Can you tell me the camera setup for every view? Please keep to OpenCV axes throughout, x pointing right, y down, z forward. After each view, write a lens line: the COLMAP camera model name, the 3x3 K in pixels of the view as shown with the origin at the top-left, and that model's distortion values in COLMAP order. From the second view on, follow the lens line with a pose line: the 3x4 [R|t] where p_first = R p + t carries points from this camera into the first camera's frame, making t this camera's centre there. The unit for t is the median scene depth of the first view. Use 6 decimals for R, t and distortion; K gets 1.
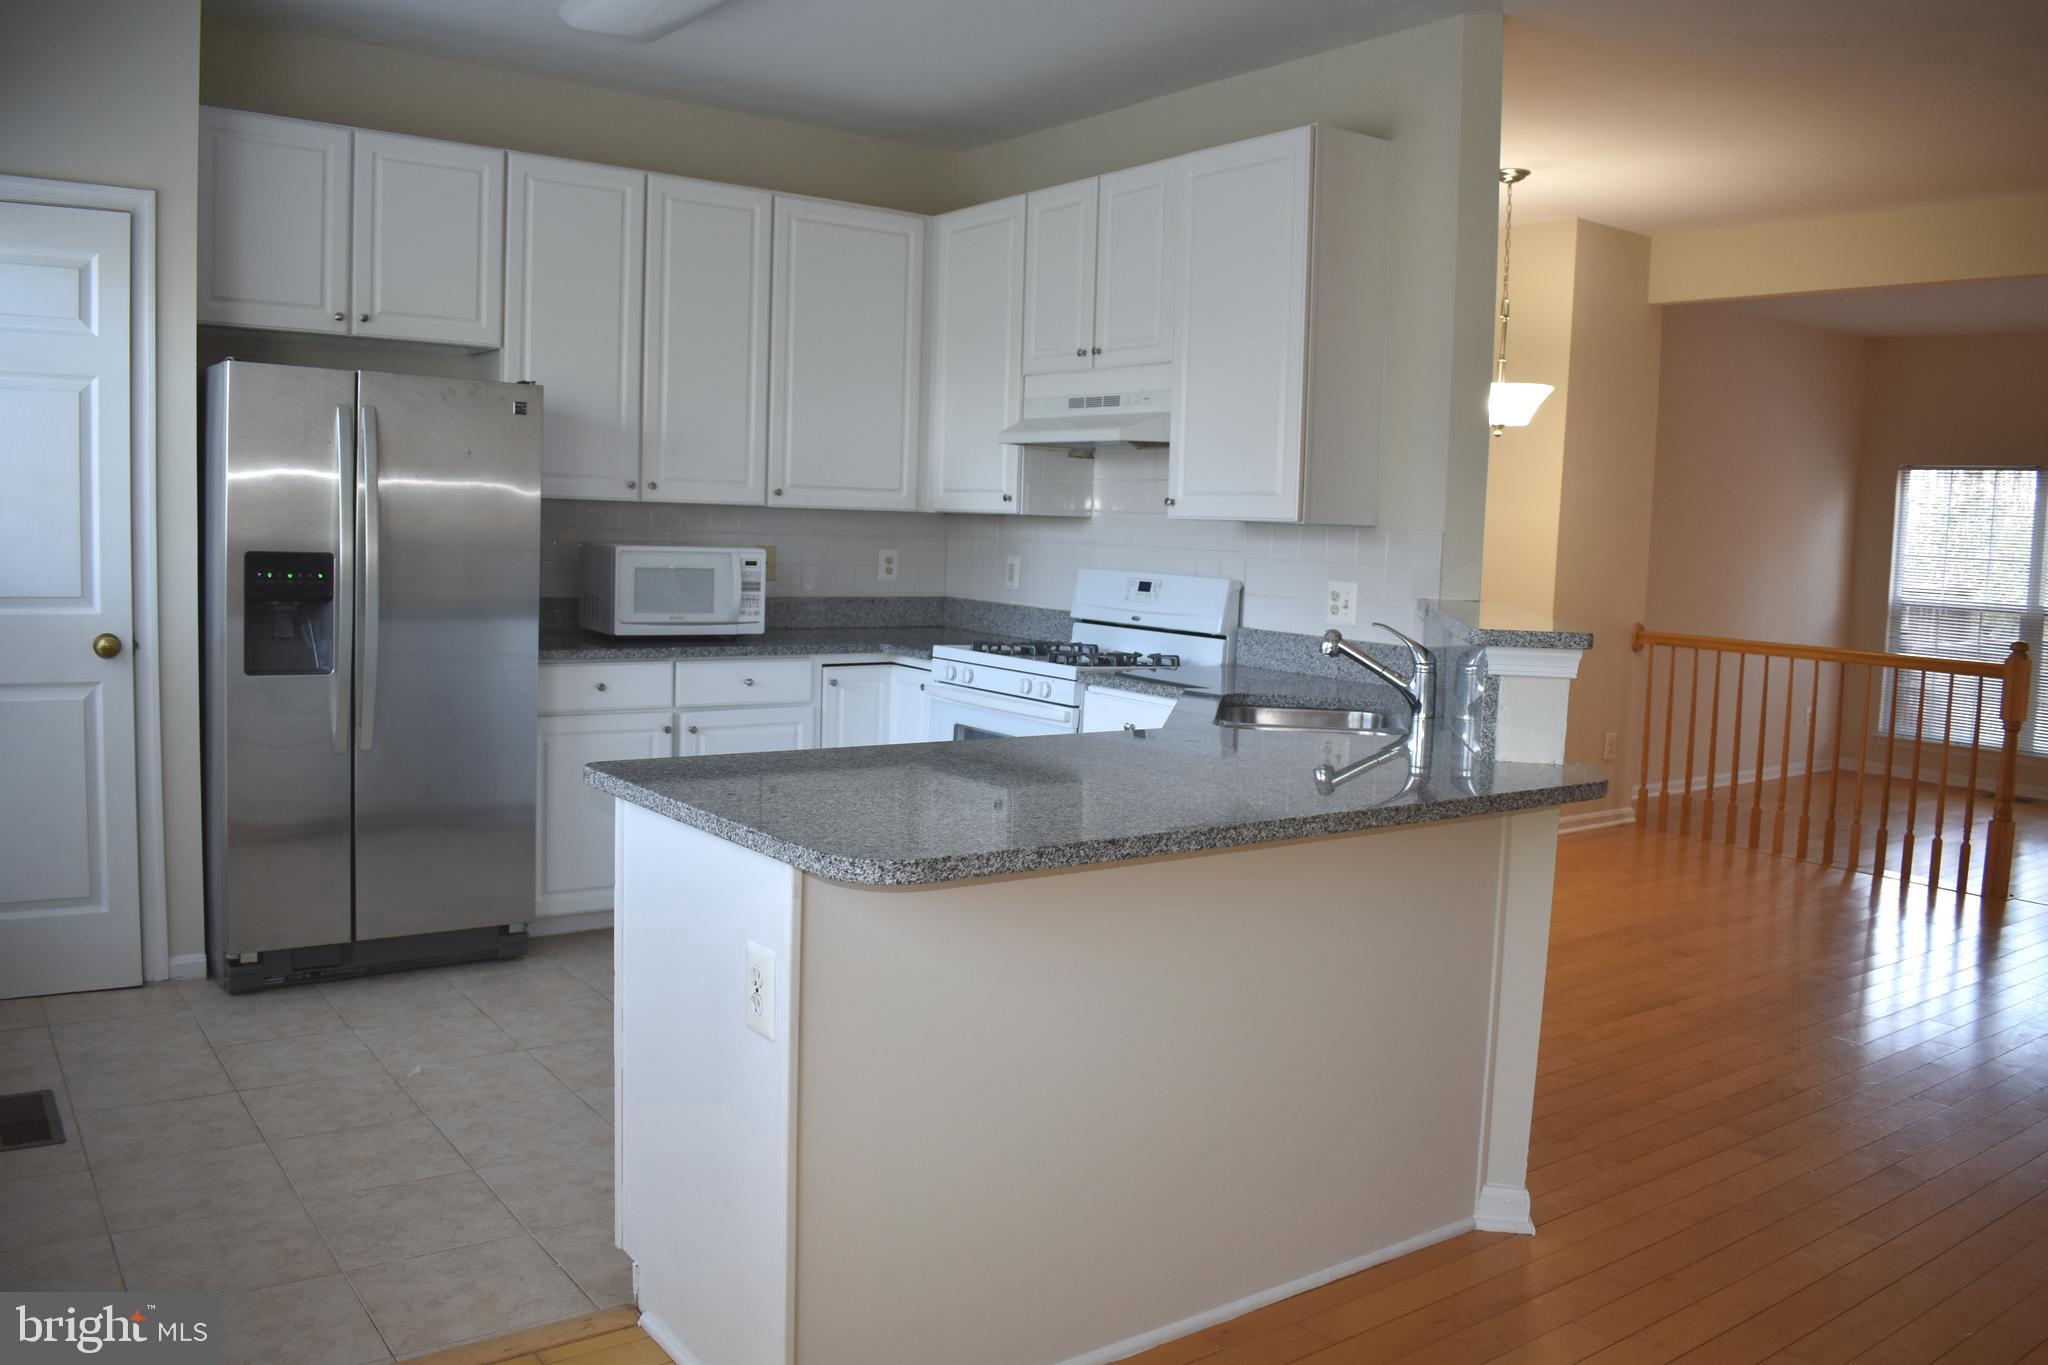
lens RADIAL K [[1615.1, 0, 1028.5], [0, 1615.1, 674.8], [0, 0, 1]] dist [-0.096915, 0.022169]
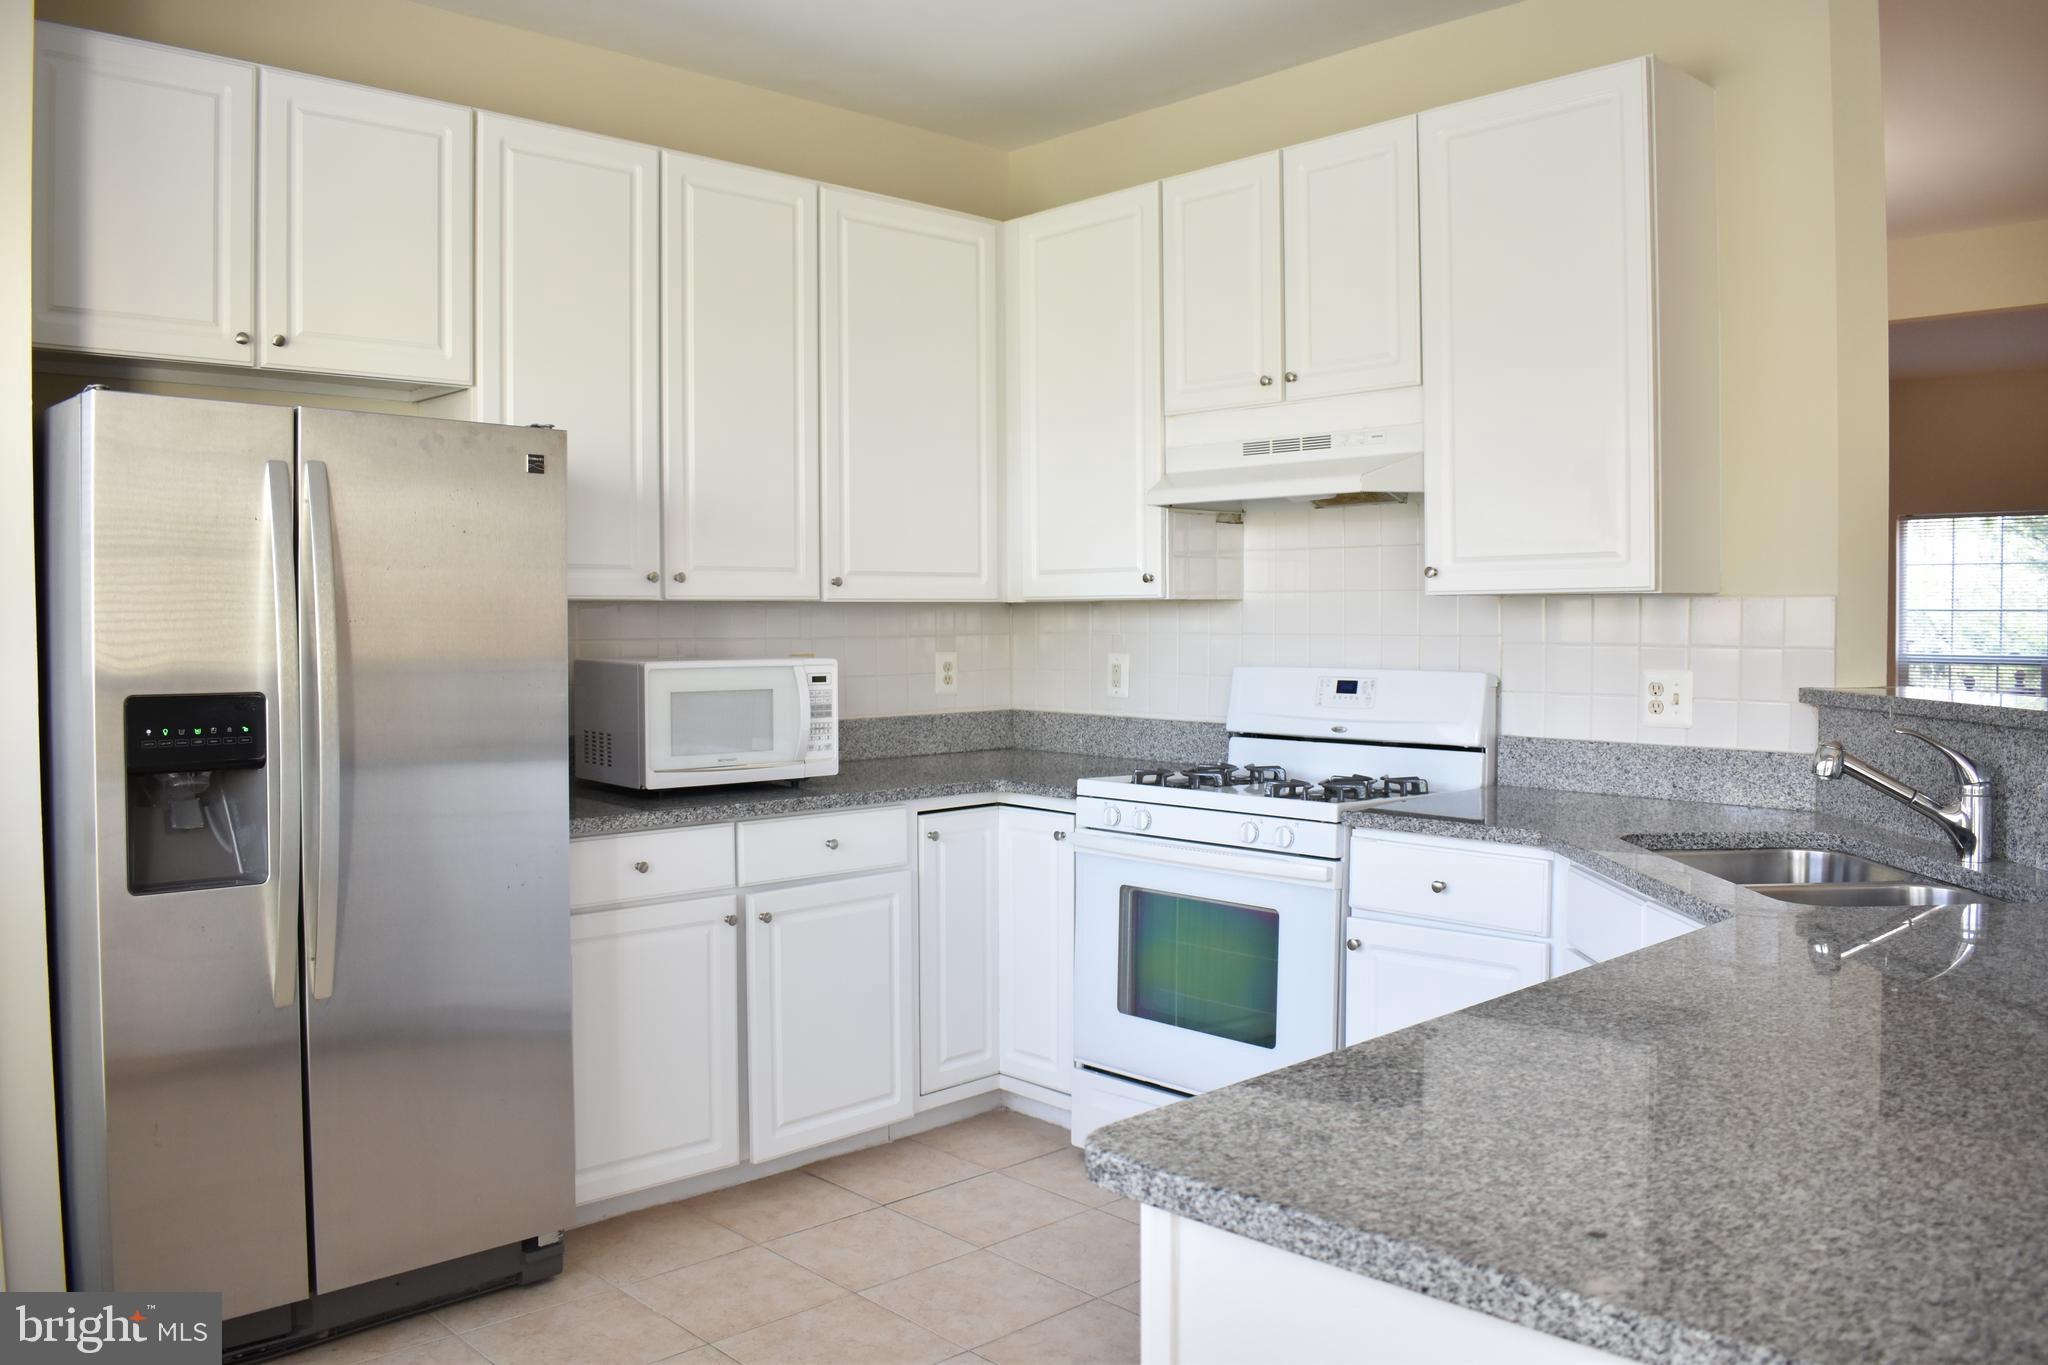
lens RADIAL K [[1615.1, 0, 1024.6], [0, 1615.1, 671.1], [0, 0, 1]] dist [-0.096915, 0.022169]
pose [[0.990878, -0.044093, 0.127342, -0.183665], [0.051624, 0.997069, -0.056461, -0.028542], [-0.124479, 0.062520, 0.990251, 0.283029]]
